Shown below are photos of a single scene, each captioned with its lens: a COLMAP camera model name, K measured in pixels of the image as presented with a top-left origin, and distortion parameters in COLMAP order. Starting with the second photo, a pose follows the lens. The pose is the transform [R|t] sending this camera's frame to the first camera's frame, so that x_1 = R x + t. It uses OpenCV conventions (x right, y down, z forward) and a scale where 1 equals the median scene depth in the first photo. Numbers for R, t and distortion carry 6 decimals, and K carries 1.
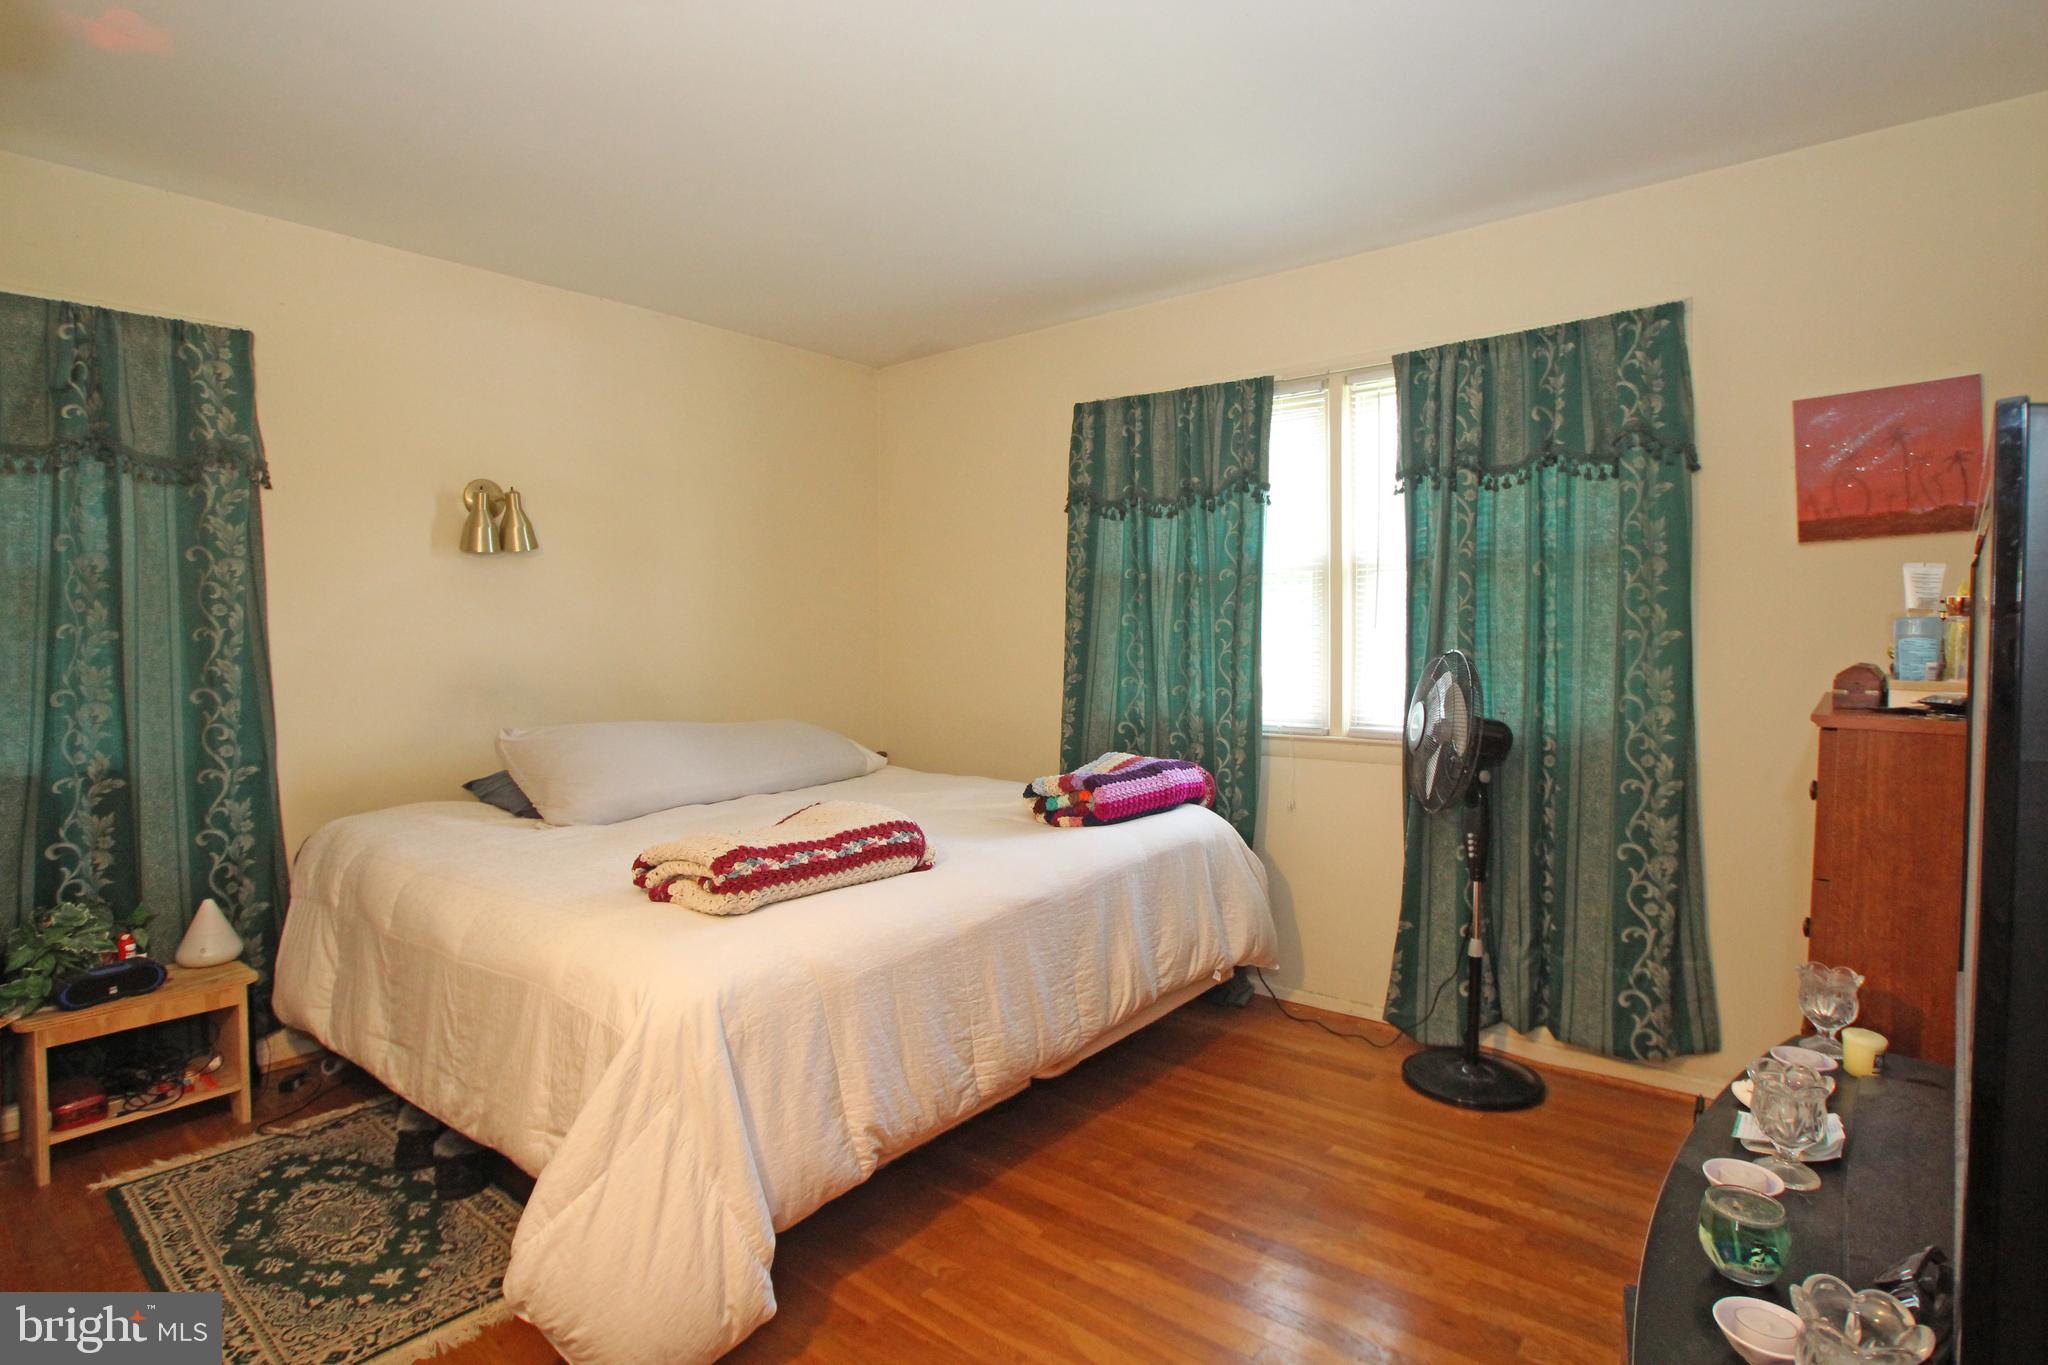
lens RADIAL K [[1048.5, 0, 1036.0], [0, 1048.5, 637.0], [0, 0, 1]] dist [-0.035255, 0.000371]
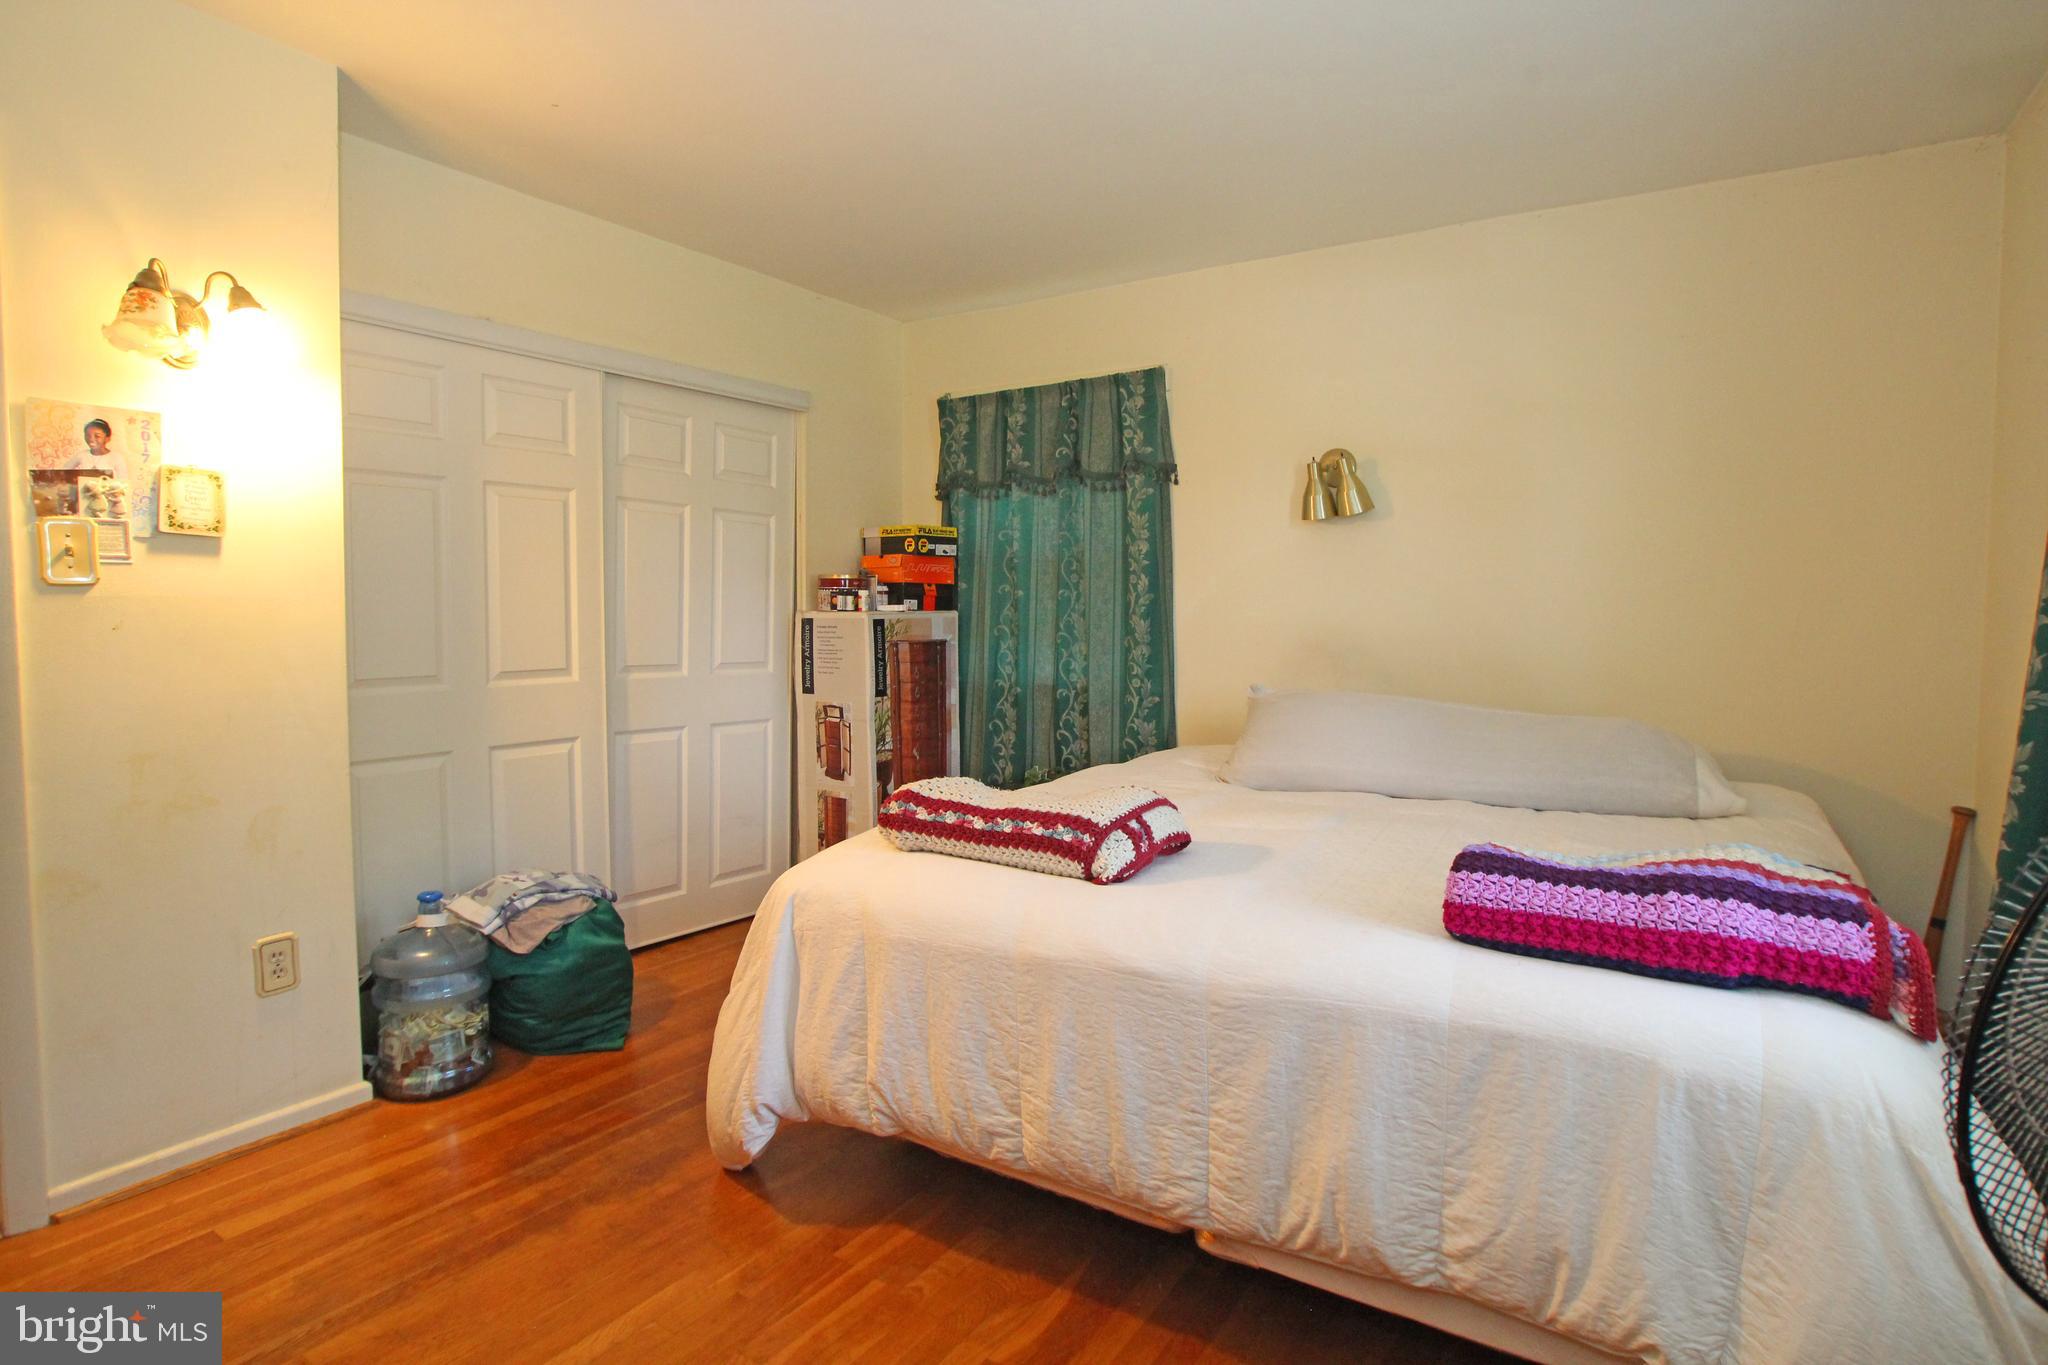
lens RADIAL K [[1048.5, 0, 1036.0], [0, 1048.5, 637.0], [0, 0, 1]] dist [-0.035255, 0.000371]
pose [[0.110992, 0.038751, -0.993066, 0.637971], [-0.007786, 0.999243, 0.038122, -0.001714], [0.993791, 0.003501, 0.111209, 0.788237]]
